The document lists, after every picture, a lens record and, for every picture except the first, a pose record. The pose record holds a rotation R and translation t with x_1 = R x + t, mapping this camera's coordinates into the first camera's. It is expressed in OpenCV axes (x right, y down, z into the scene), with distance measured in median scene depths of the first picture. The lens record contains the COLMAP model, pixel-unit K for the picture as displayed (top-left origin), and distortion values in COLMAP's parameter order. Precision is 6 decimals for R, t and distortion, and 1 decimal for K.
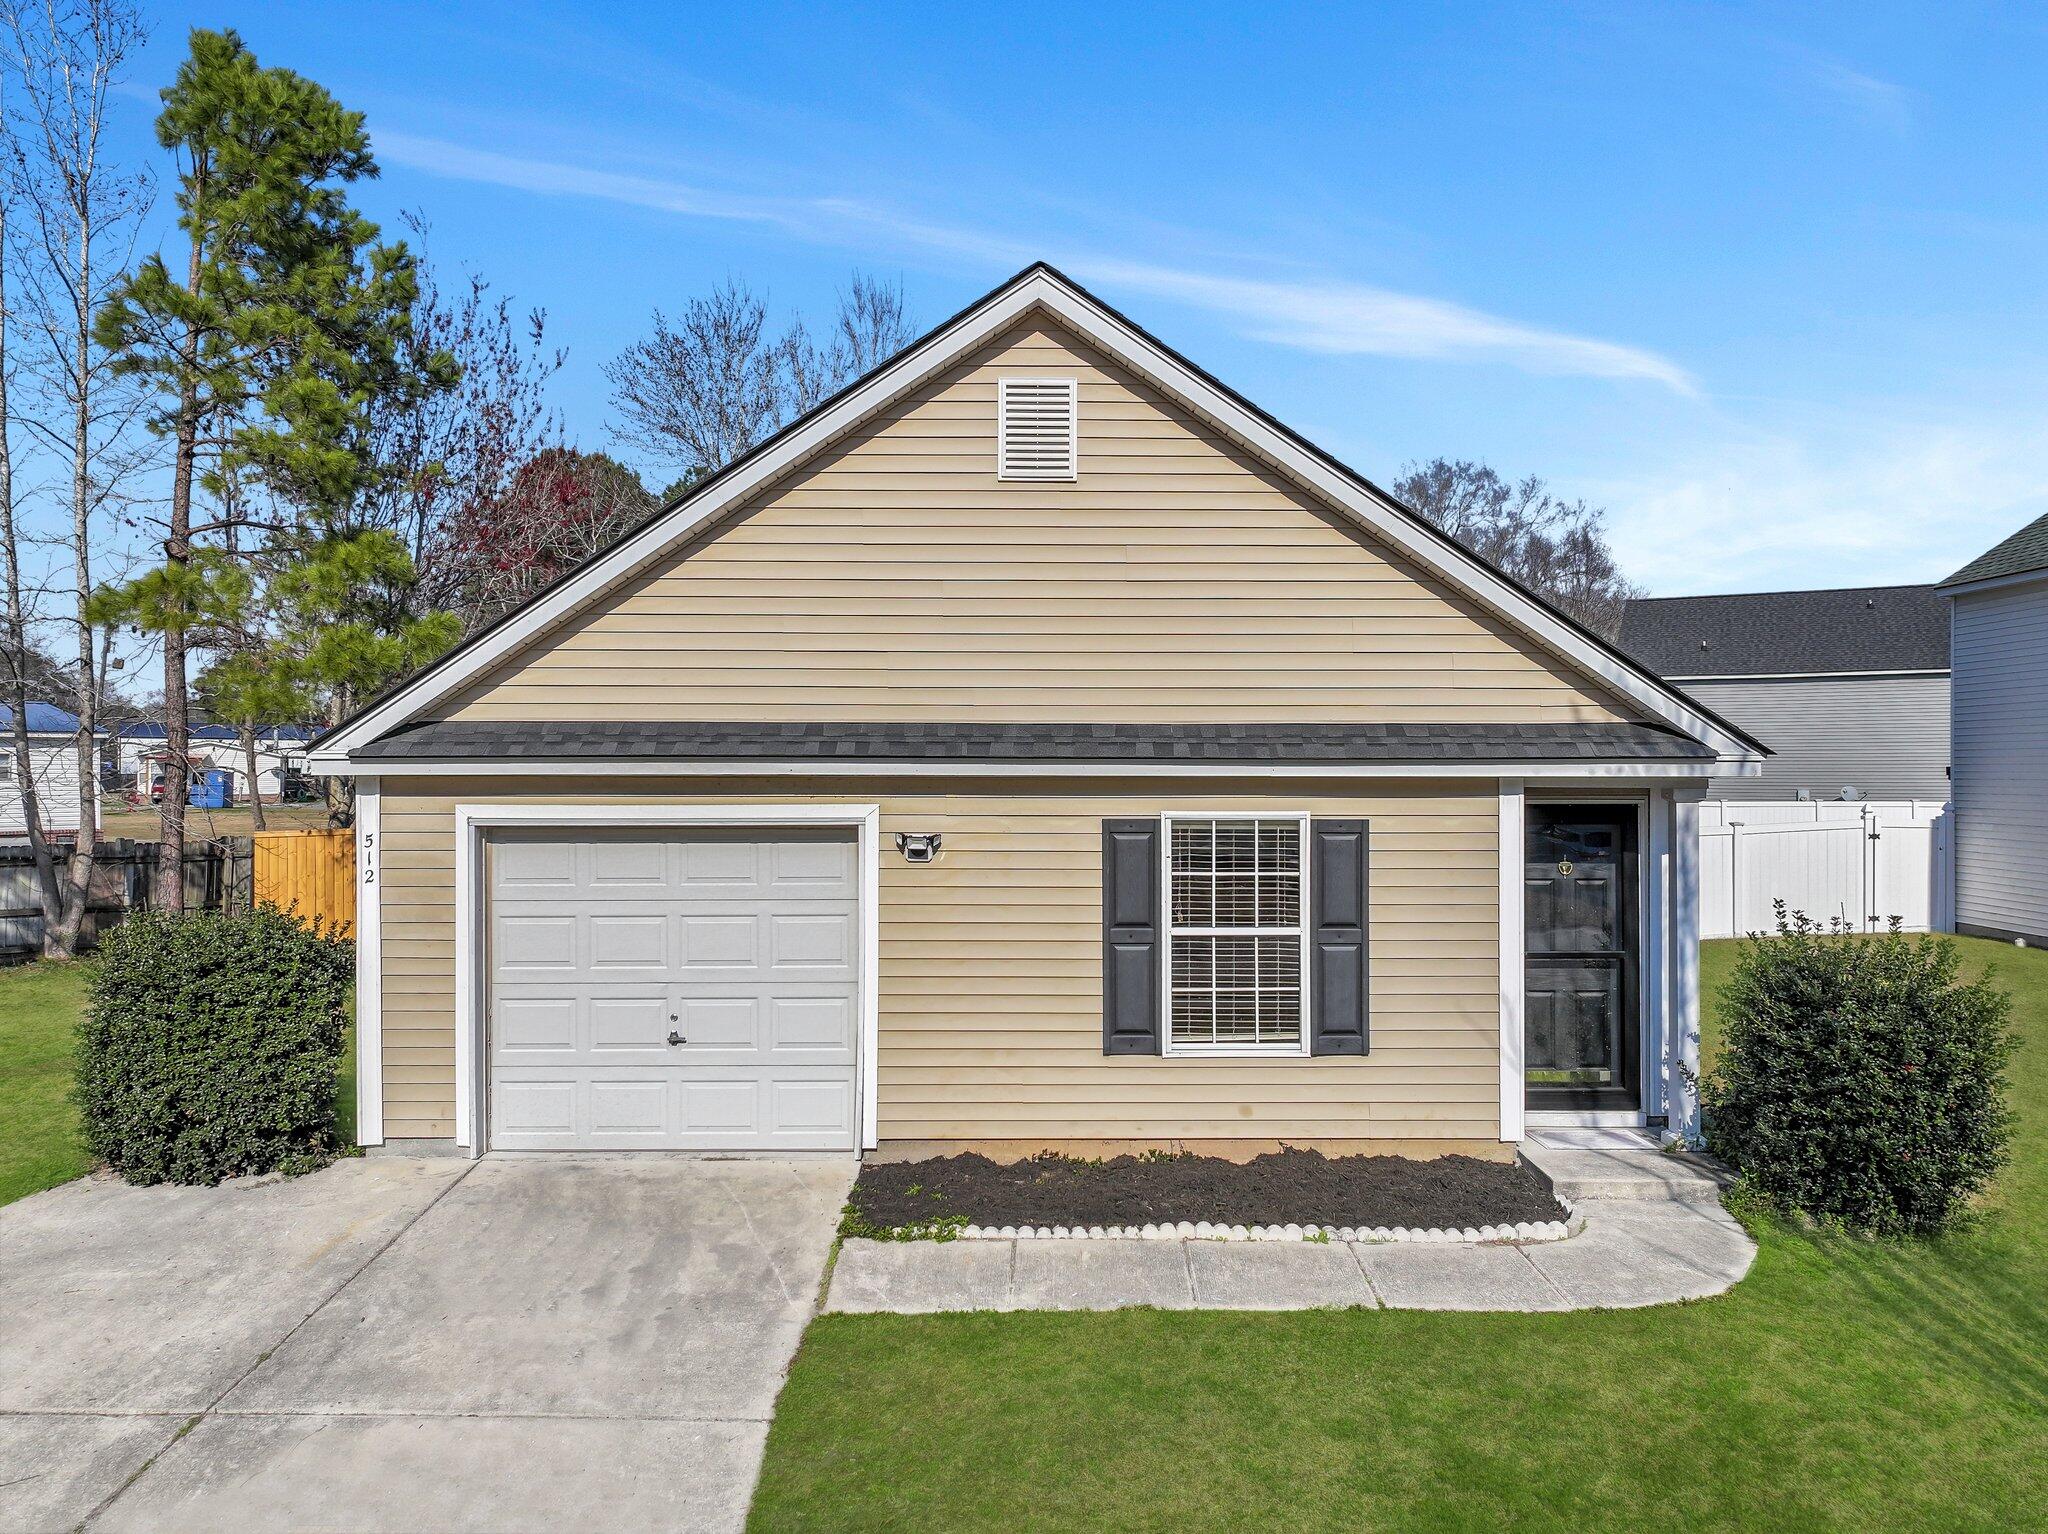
lens RADIAL K [[1431.3, 0, 1026.8], [0, 1431.3, 752.7], [0, 0, 1]] dist [0.001510, 0.011000]
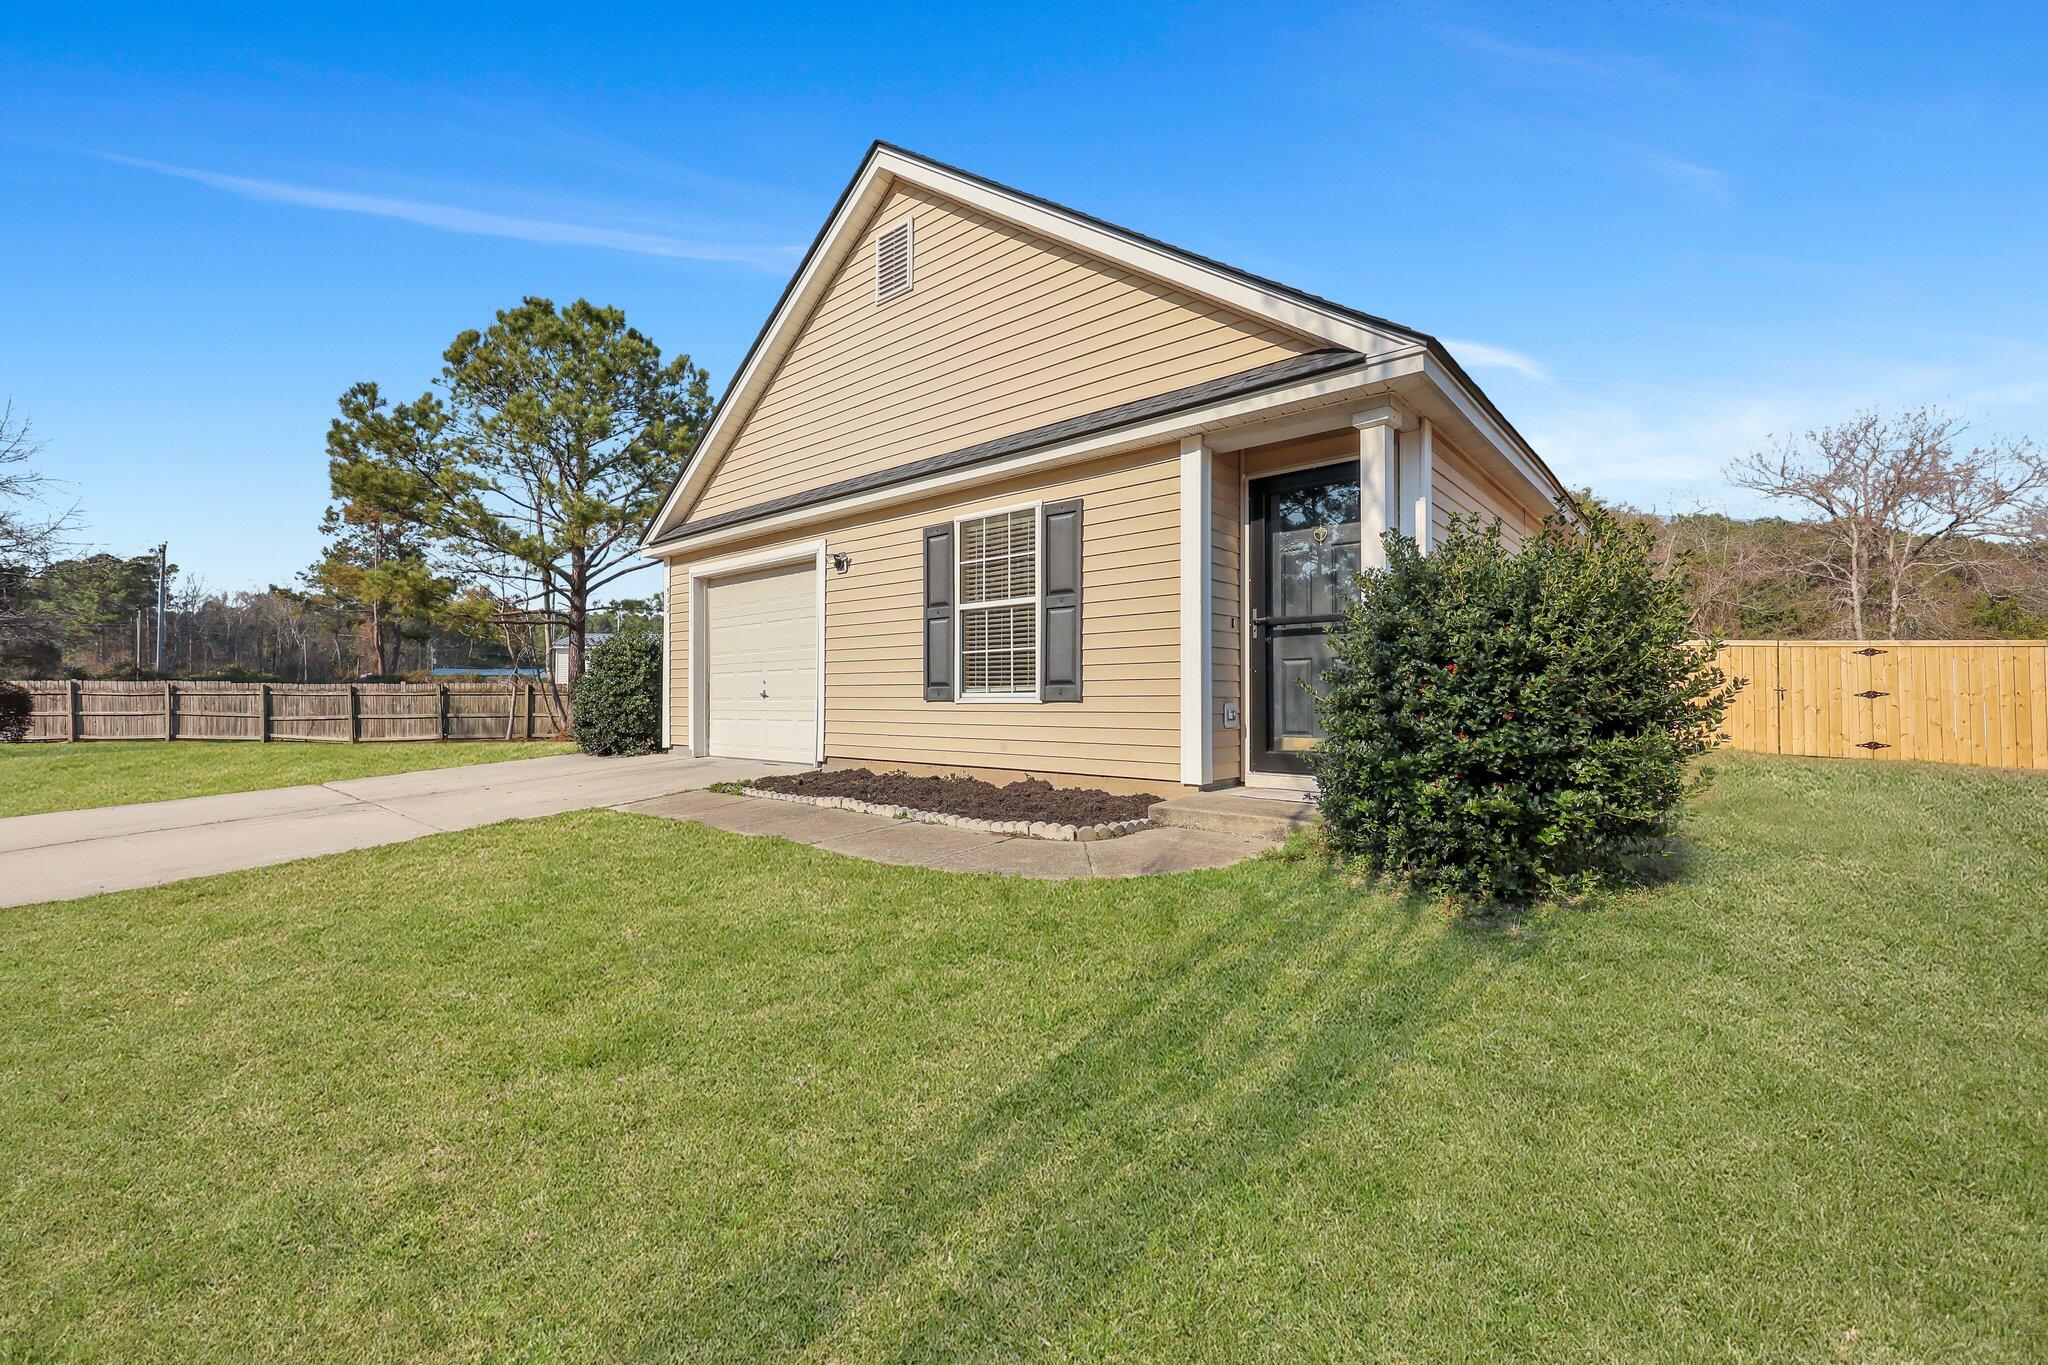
lens RADIAL K [[831.7, 0, 1020.8], [0, 831.7, 681.8], [0, 0, 1]] dist [0.004854, -0.003127]
pose [[0.757812, -0.013817, -0.652326, 0.639395], [0.006034, 0.999881, -0.014169, 0.204129], [0.652445, 0.006802, 0.757806, 0.459659]]
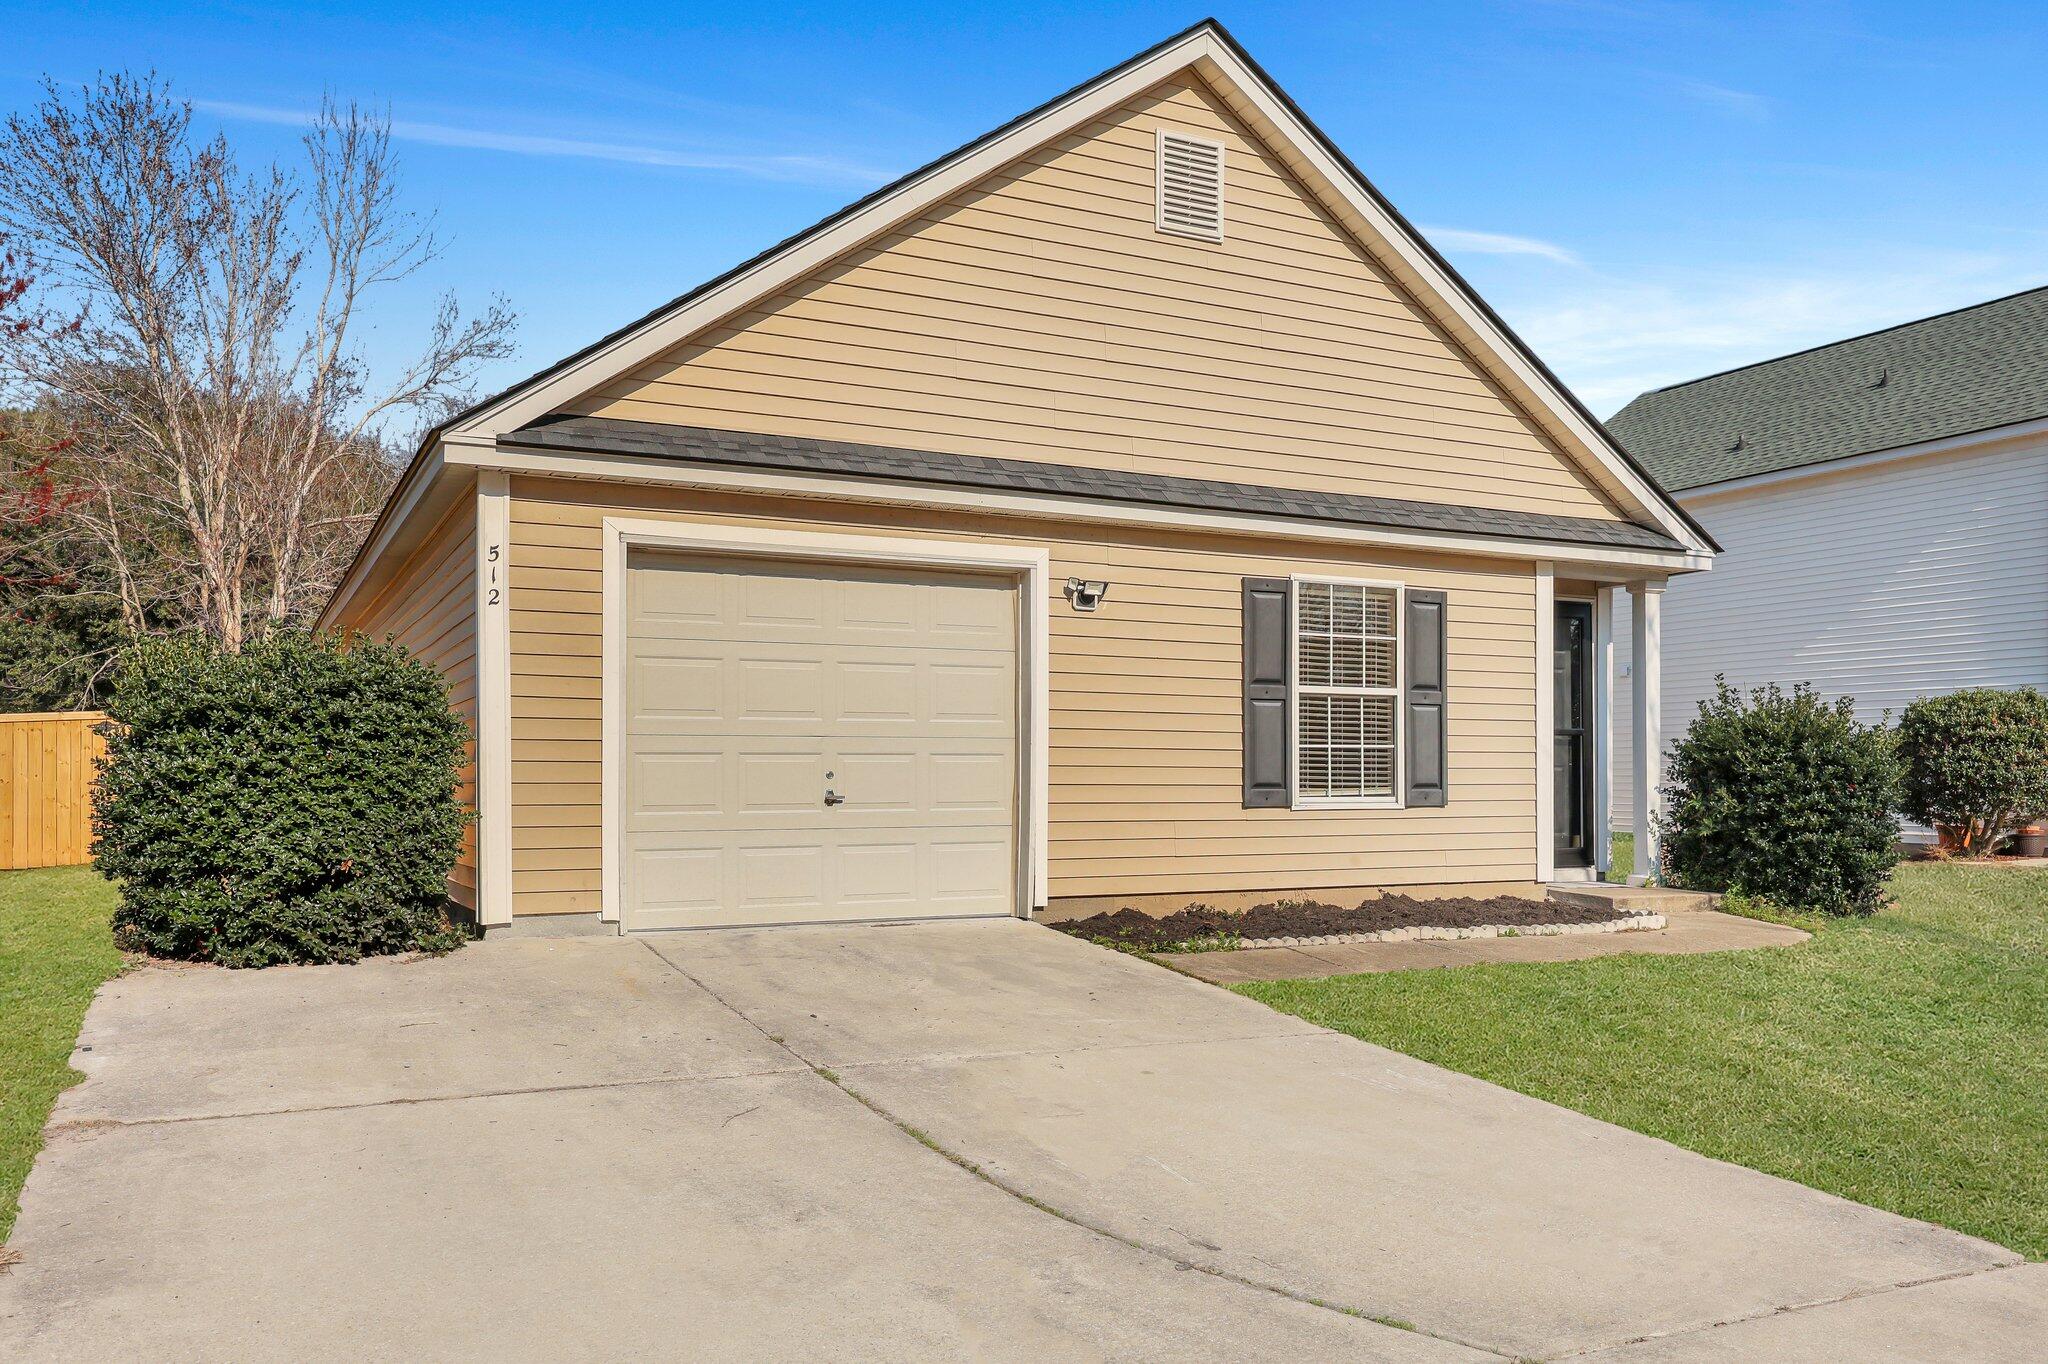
lens RADIAL K [[1613.5, 0, 1030.1], [0, 1613.5, 759.4], [0, 0, 1]] dist [0.001403, 0.017908]
pose [[0.895251, 0.007167, 0.445505, -0.596438], [-0.006636, 0.999974, -0.002752, 0.180455], [-0.445513, -0.000493, 0.895275, 0.036300]]
